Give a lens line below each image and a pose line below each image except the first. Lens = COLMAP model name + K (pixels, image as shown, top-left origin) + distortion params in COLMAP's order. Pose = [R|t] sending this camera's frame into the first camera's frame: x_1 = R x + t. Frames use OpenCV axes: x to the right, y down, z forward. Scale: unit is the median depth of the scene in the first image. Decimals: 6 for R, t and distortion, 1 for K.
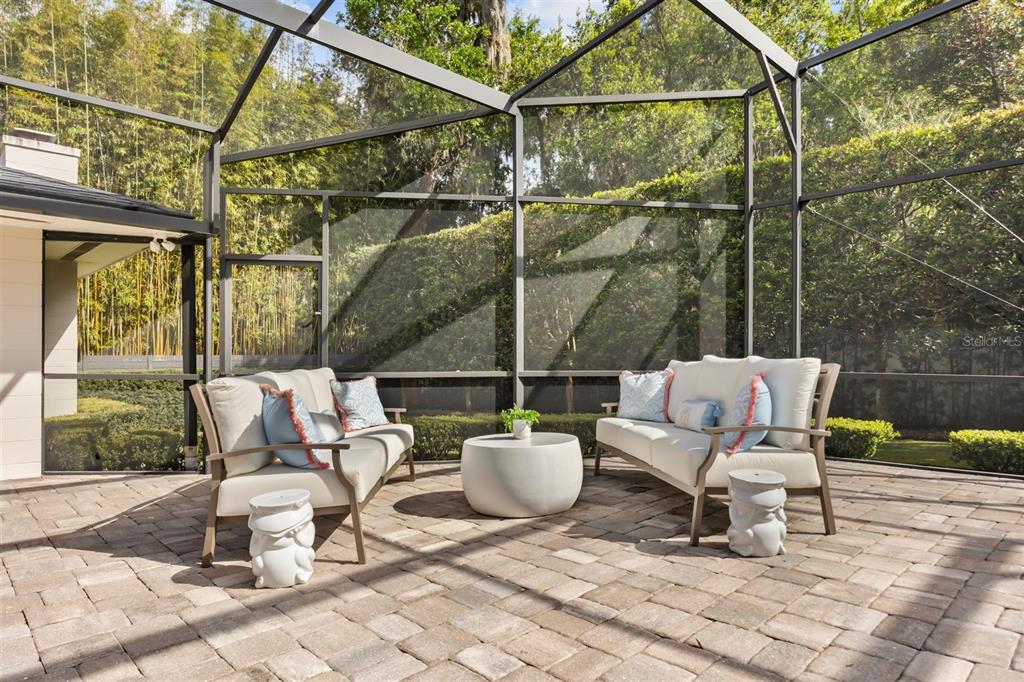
lens RADIAL K [[604.8, 0, 512.1], [0, 604.8, 346.8], [0, 0, 1]] dist [0.005602, 0.001770]
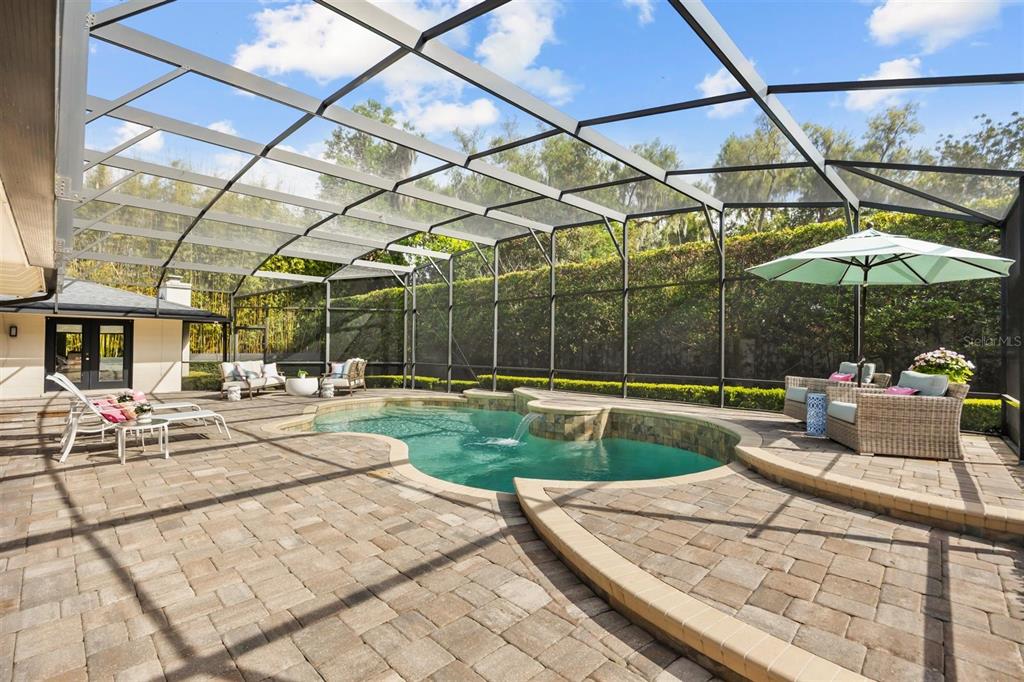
lens RADIAL K [[460.5, 0, 512.1], [0, 460.5, 341.4], [0, 0, 1]] dist [-0.001898, -0.000152]
pose [[0.999864, 0.007529, 0.014678, 0.971487], [-0.007453, 0.999958, -0.005261, -0.064181], [-0.014717, 0.005151, 0.999878, -1.495651]]
